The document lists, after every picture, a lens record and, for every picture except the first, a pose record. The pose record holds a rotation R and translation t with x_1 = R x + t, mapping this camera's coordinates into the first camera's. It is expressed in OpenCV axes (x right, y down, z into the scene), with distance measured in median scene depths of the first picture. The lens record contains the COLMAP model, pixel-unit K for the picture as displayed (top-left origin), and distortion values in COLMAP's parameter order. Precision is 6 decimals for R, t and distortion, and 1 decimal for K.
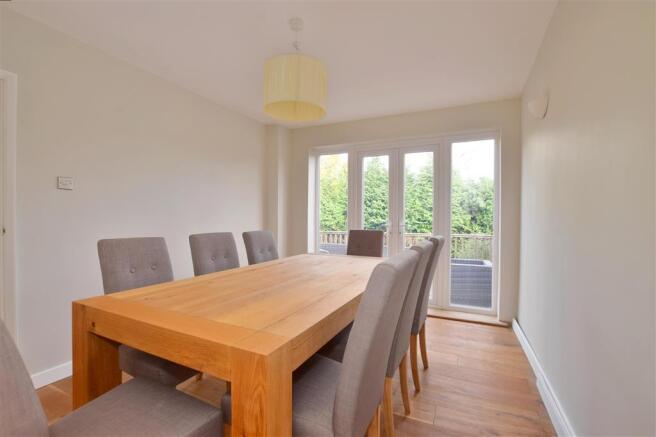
lens RADIAL K [[293.2, 0, 330.1], [0, 293.2, 218.9], [0, 0, 1]] dist [-0.029846, 0.002637]
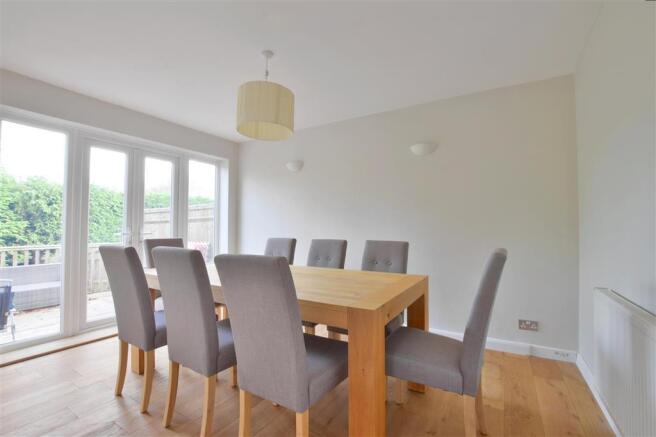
lens RADIAL K [[293.2, 0, 329.6], [0, 293.2, 217.3], [0, 0, 1]] dist [-0.029846, 0.002637]
pose [[0.114431, 0.033841, 0.992855, -0.188823], [-0.002038, 0.999426, -0.033831, -0.000218], [-0.993429, 0.001848, 0.114434, 0.098529]]
